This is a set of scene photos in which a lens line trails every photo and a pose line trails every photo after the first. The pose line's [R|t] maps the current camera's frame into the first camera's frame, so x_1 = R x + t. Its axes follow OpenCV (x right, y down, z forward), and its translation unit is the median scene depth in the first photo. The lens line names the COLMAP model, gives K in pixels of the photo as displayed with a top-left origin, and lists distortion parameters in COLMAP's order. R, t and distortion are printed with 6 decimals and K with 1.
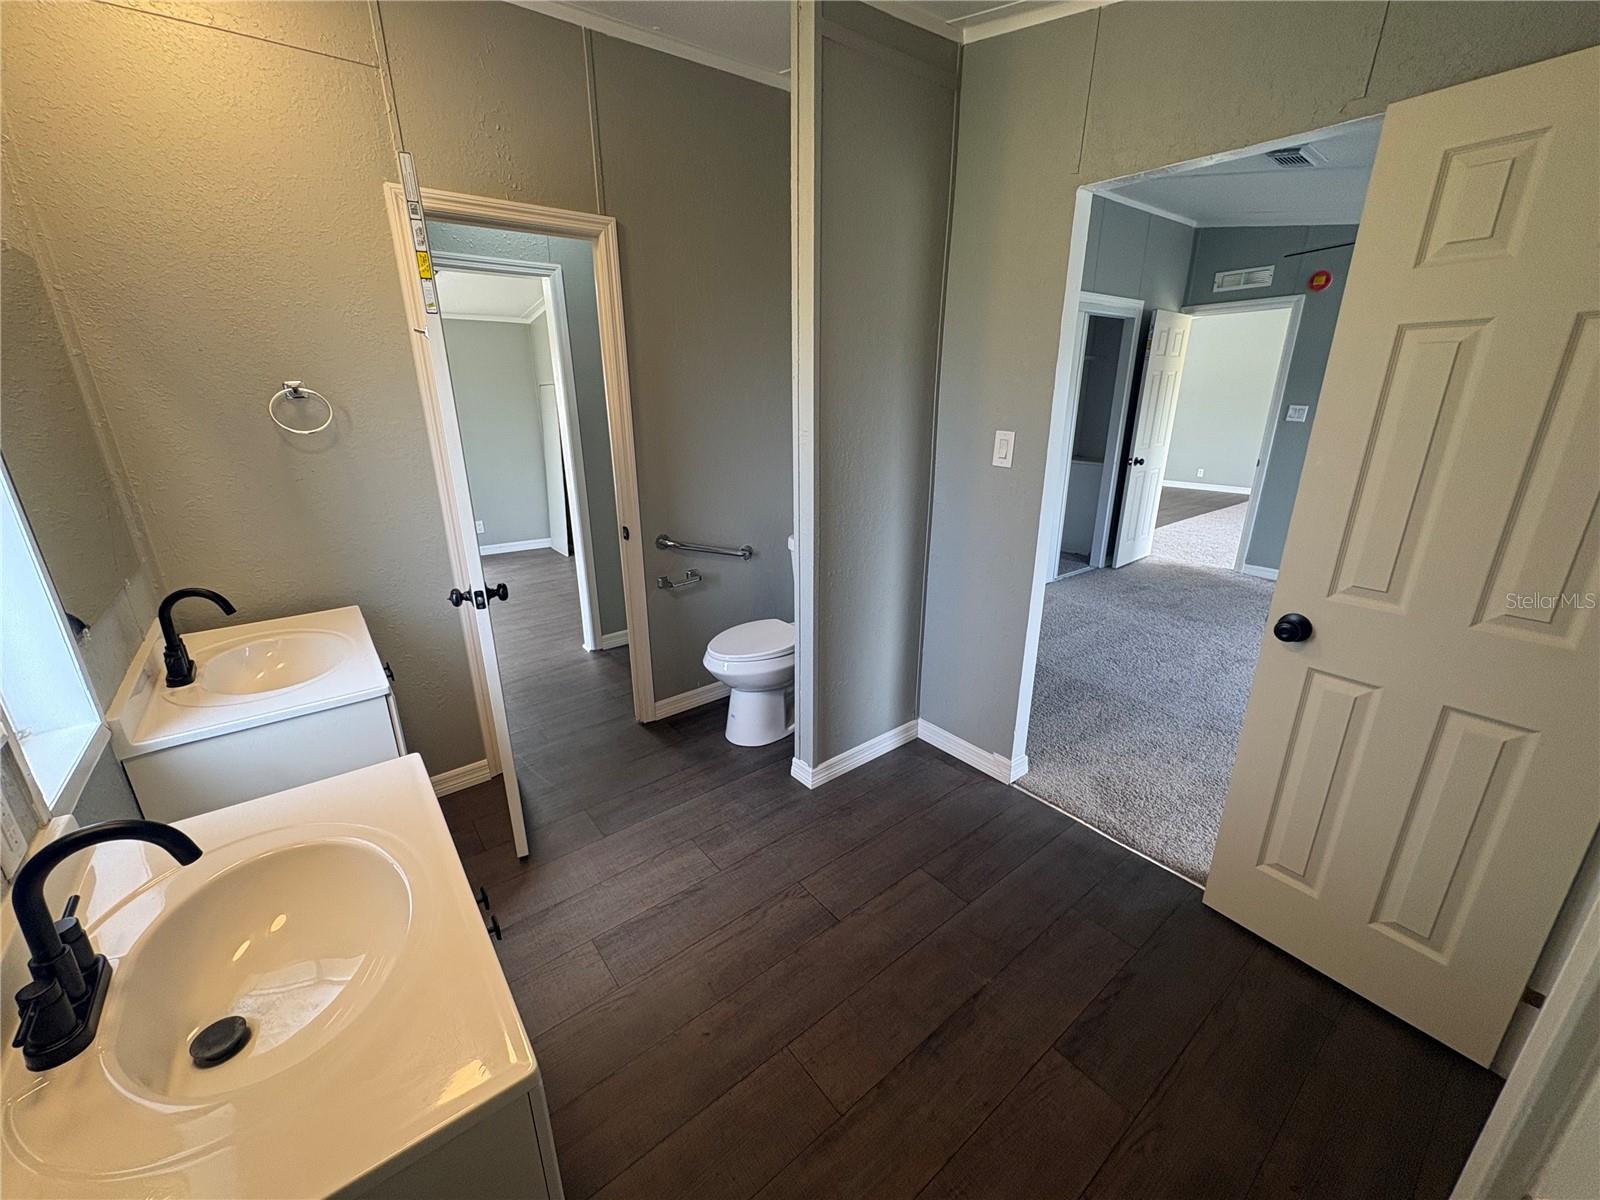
lens RADIAL K [[637.5, 0, 805.5], [0, 637.5, 606.8], [0, 0, 1]] dist [-0.000684, 0.000004]
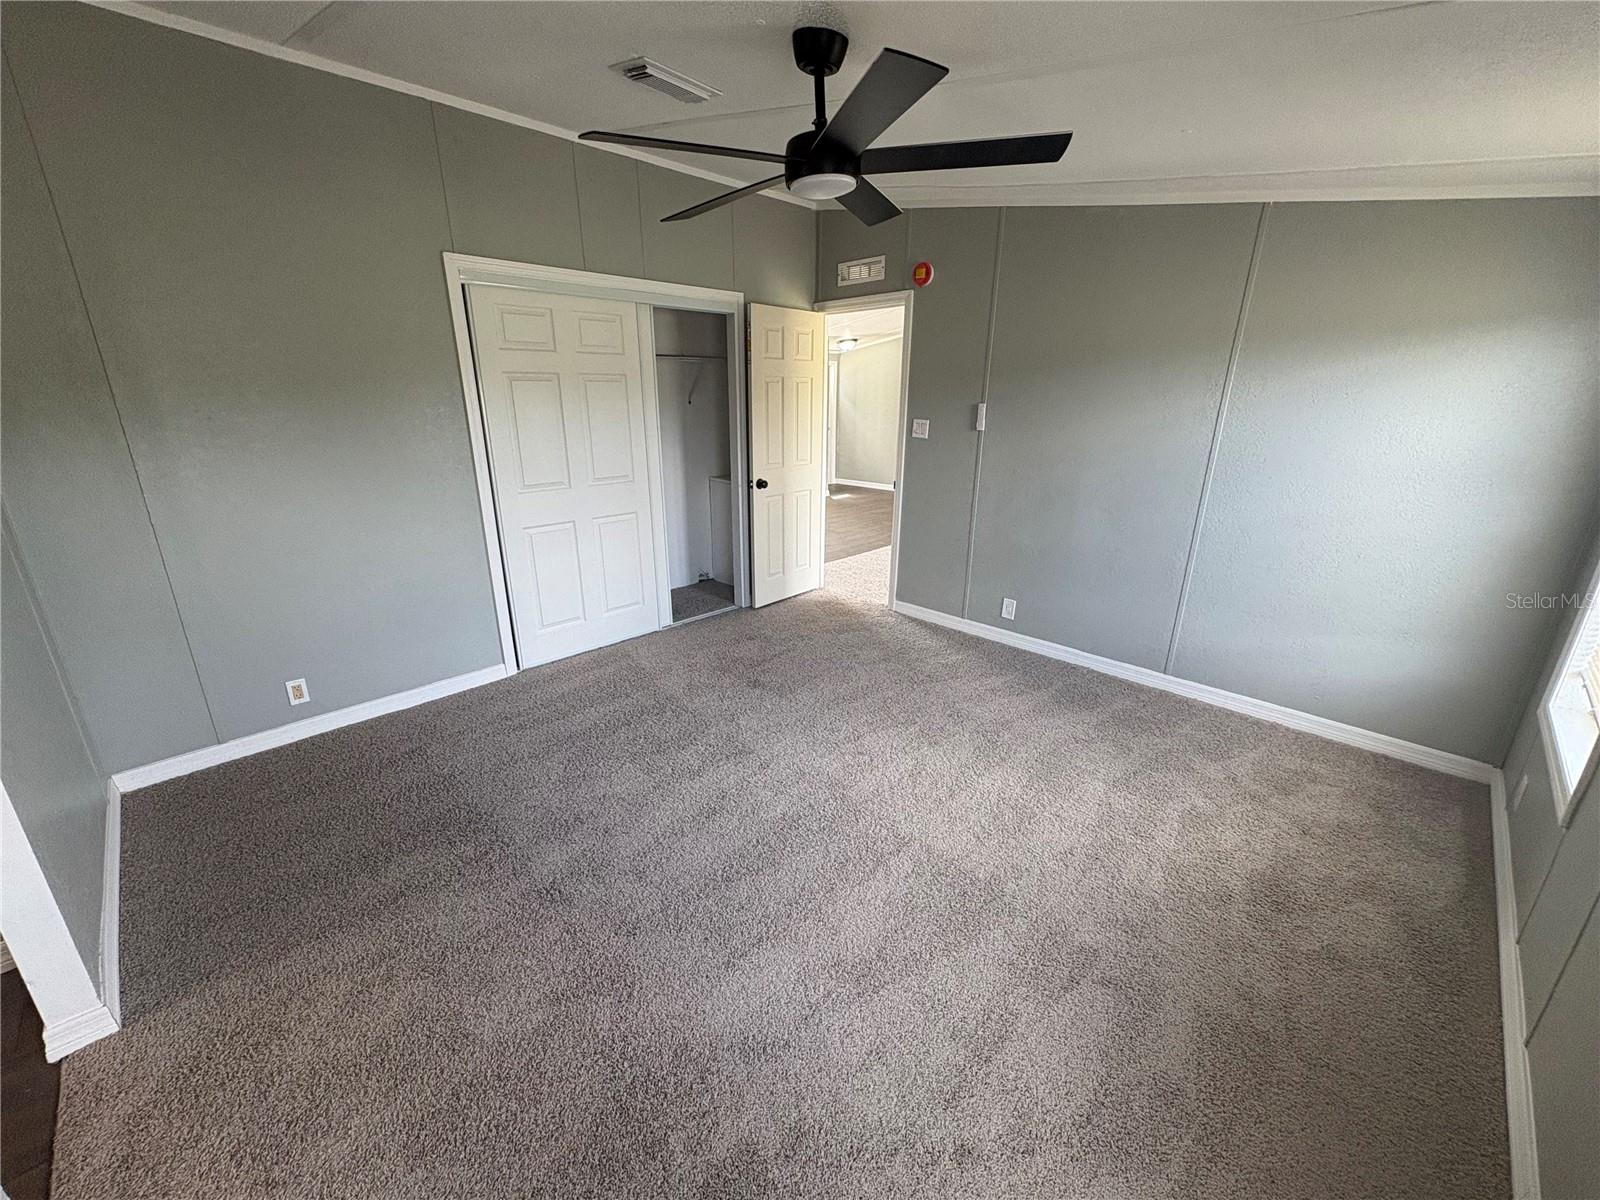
lens RADIAL K [[637.5, 0, 802.5], [0, 637.5, 611.0], [0, 0, 1]] dist [-0.000684, 0.000004]
pose [[0.992245, -0.034236, 0.119492, 0.491251], [0.033796, 0.999412, 0.005704, -0.065712], [-0.119618, -0.001621, 0.992819, 0.159257]]
